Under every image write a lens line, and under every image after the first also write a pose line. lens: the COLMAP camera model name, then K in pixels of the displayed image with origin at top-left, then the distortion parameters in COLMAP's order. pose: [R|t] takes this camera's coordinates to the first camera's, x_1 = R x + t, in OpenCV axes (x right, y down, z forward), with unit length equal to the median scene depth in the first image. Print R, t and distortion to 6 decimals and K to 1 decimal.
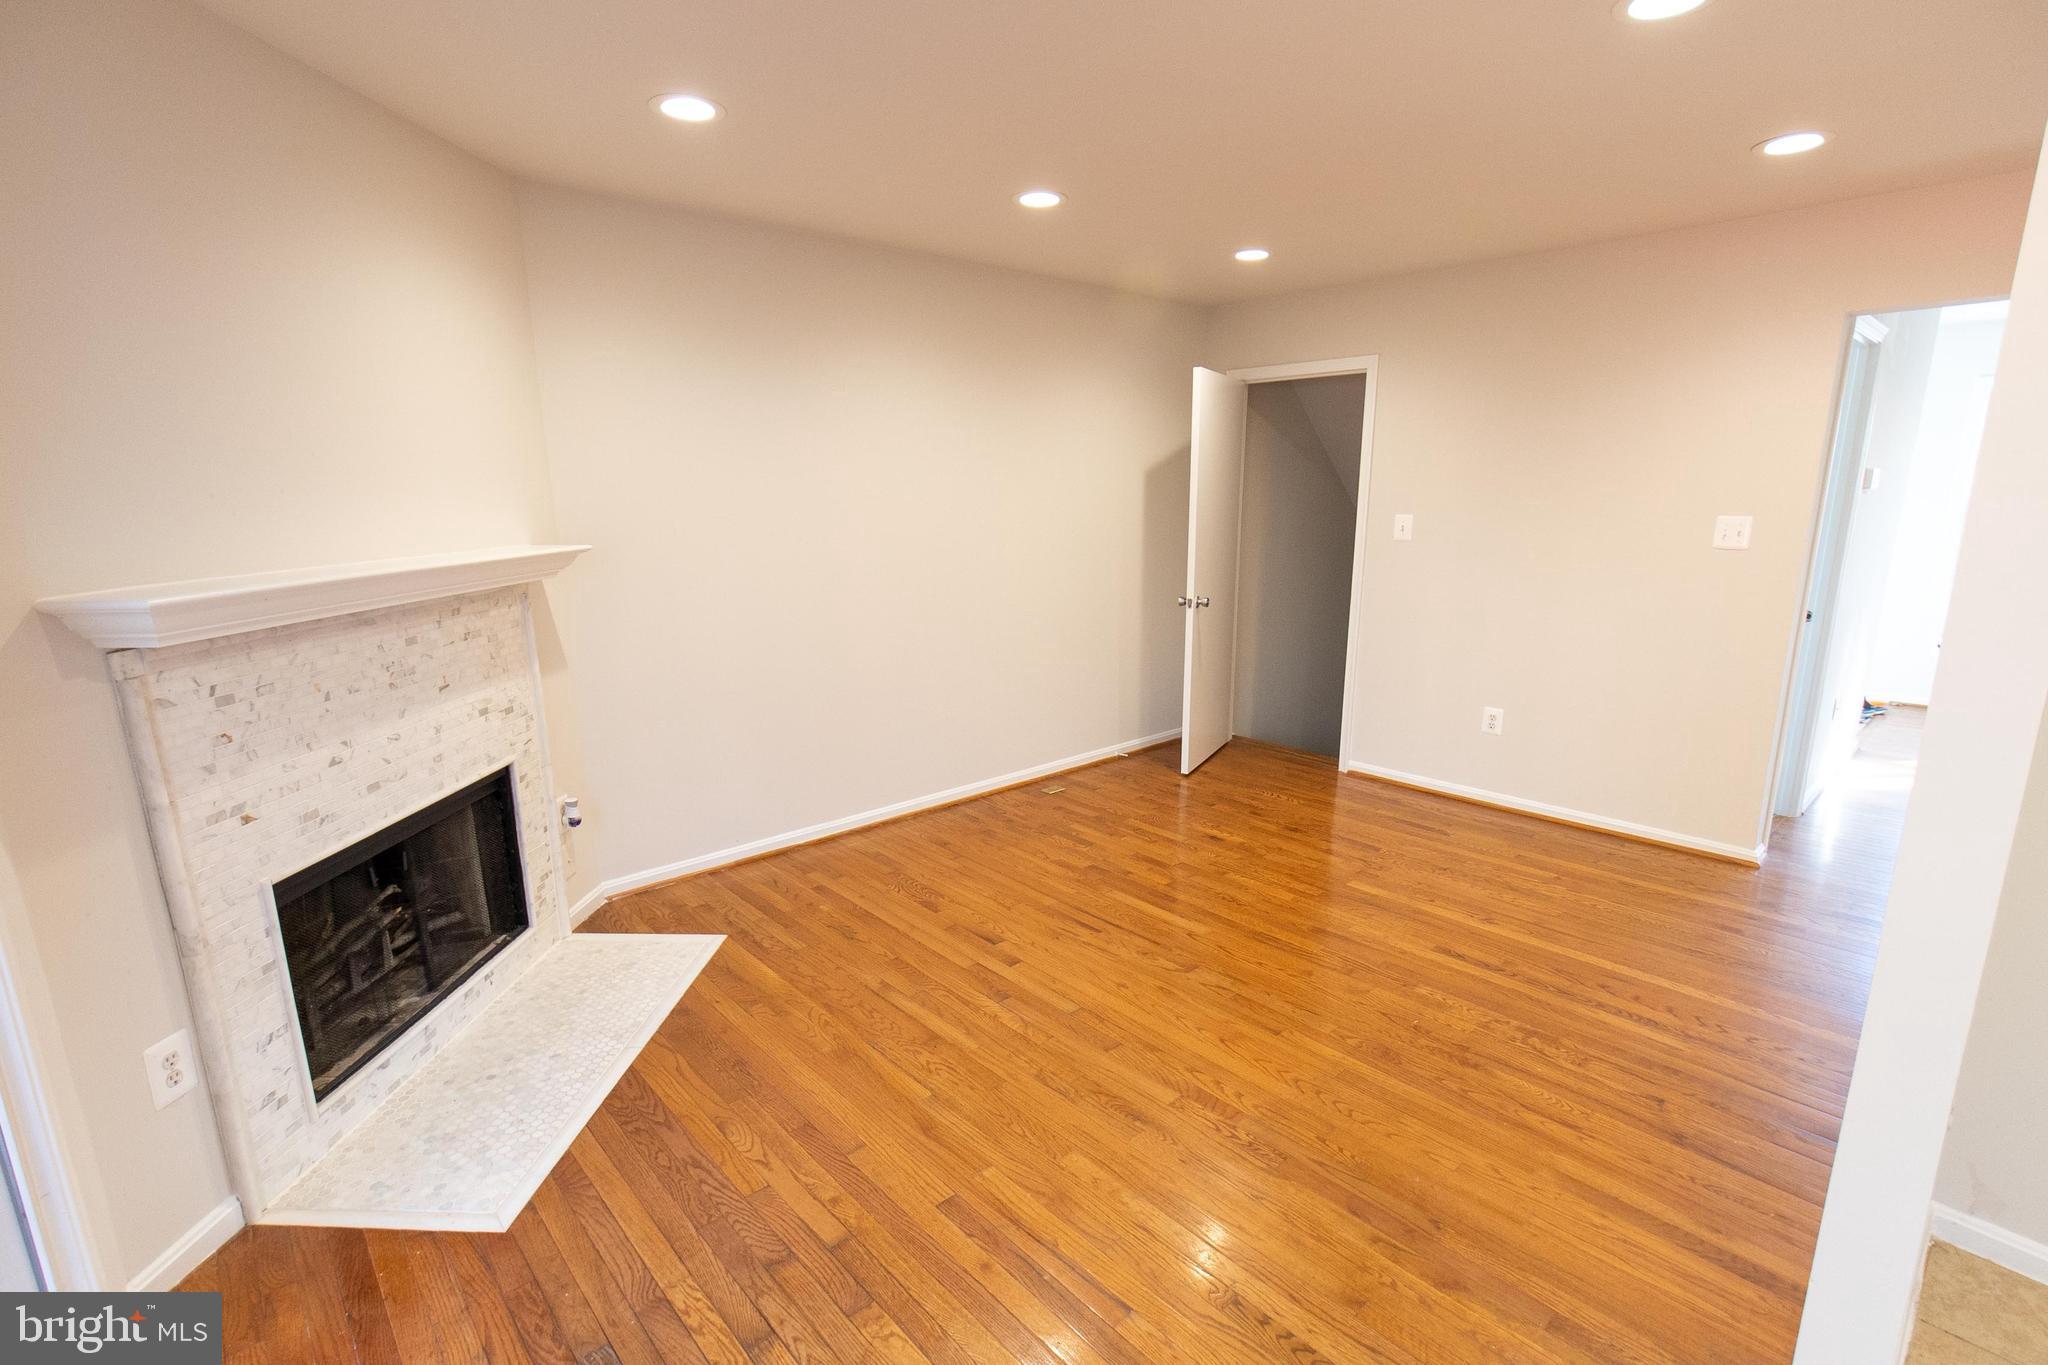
lens RADIAL K [[949.8, 0, 1027.0], [0, 949.8, 687.6], [0, 0, 1]] dist [0.008409, -0.008097]
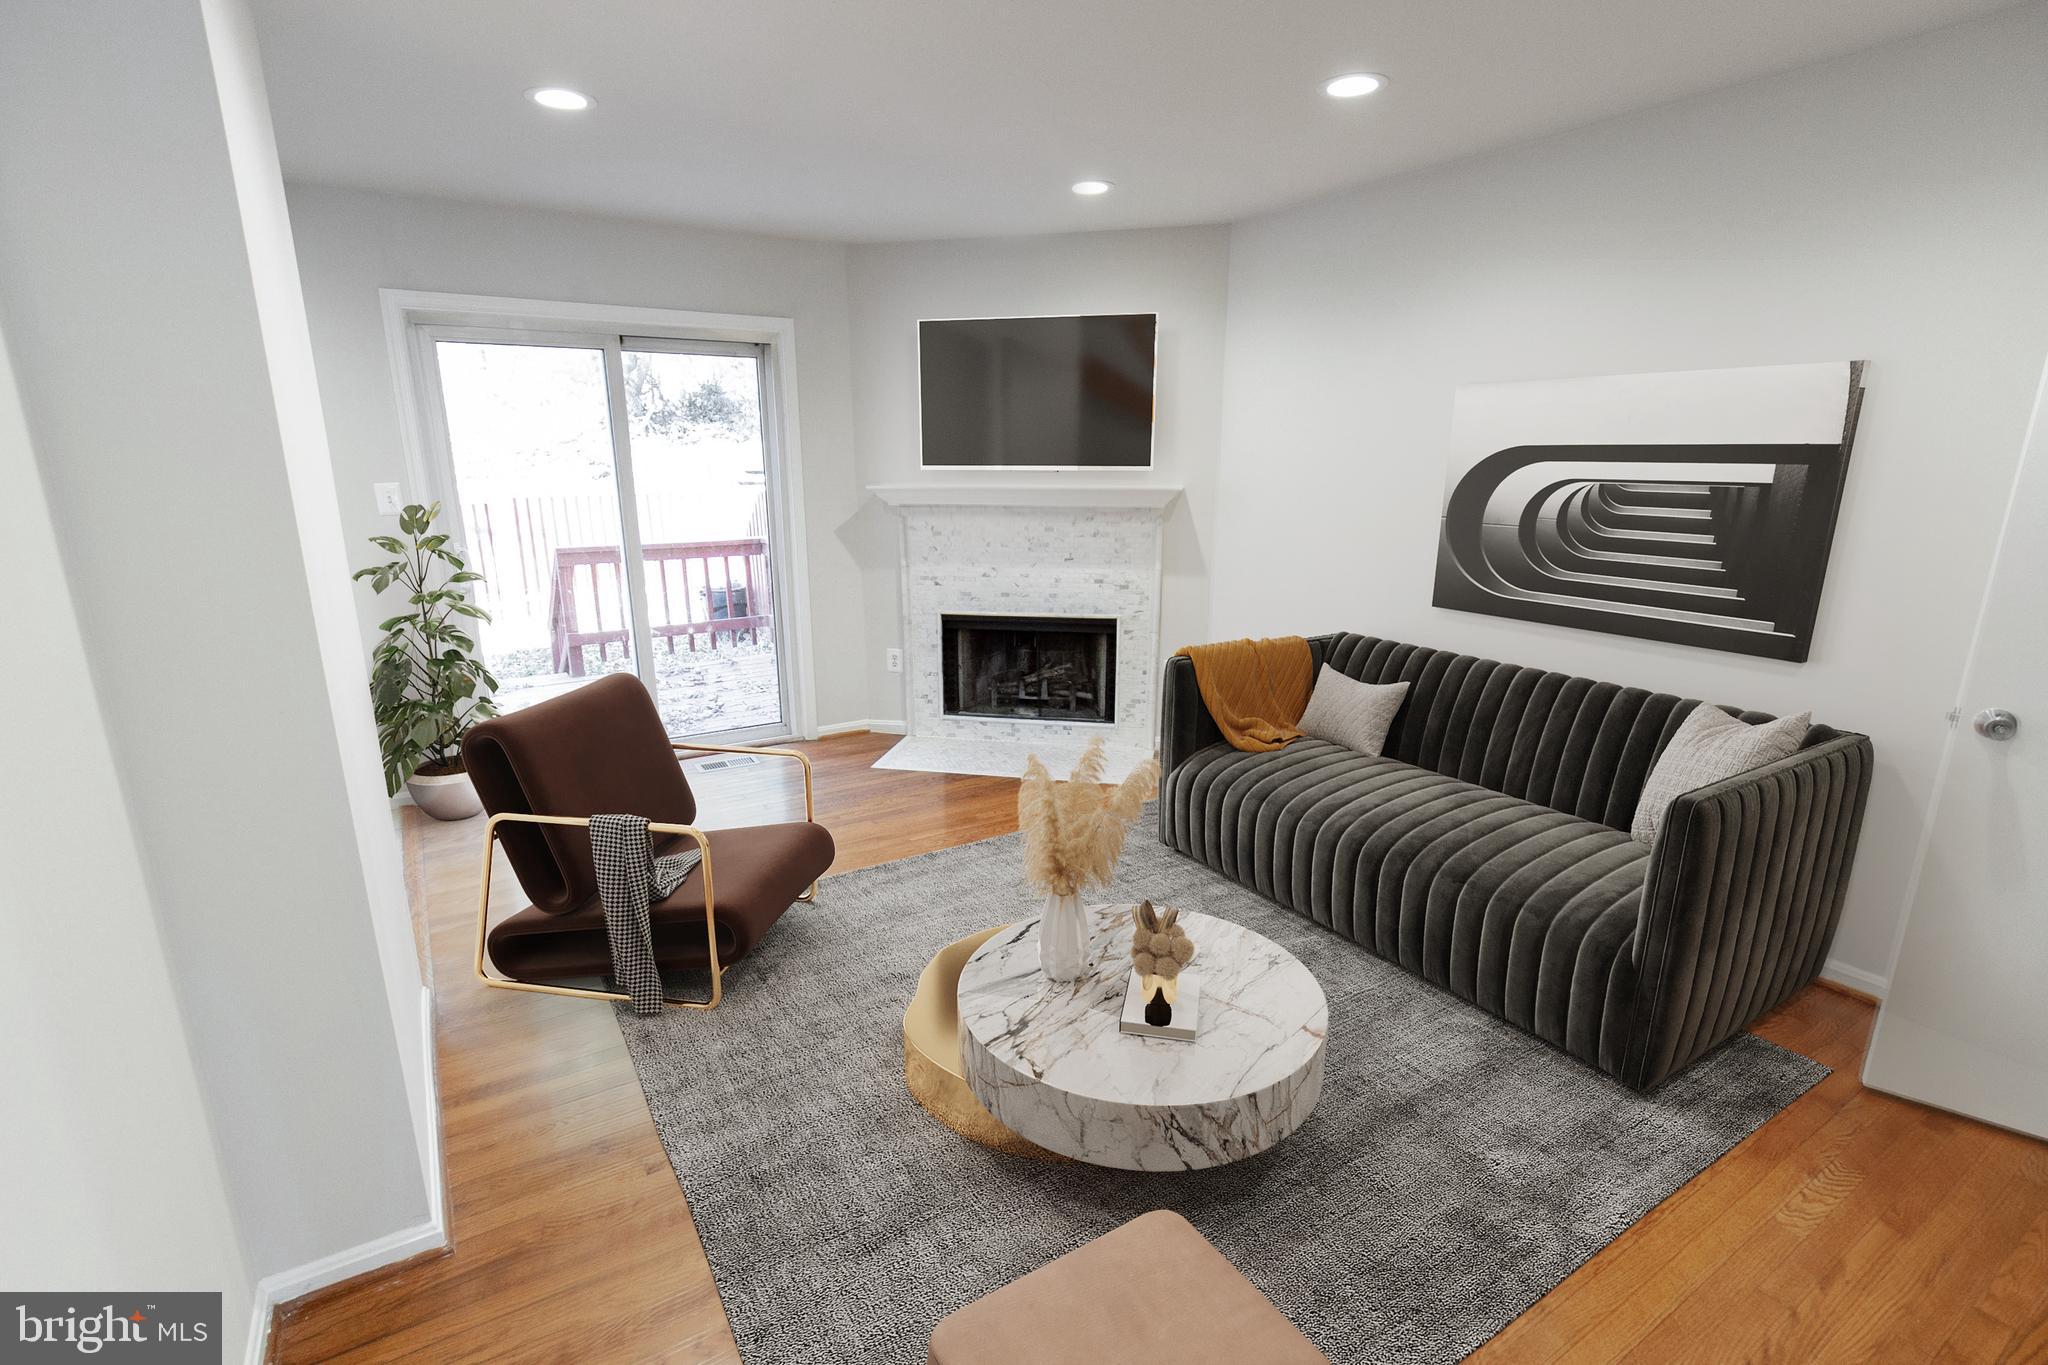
lens RADIAL K [[949.8, 0, 1024.8], [0, 949.8, 691.4], [0, 0, 1]] dist [0.008409, -0.008097]
pose [[-0.167047, 0.253939, -0.952686, 1.277677], [-0.199000, 0.937693, 0.284836, -0.283980], [0.965657, 0.237166, -0.106104, 1.277427]]
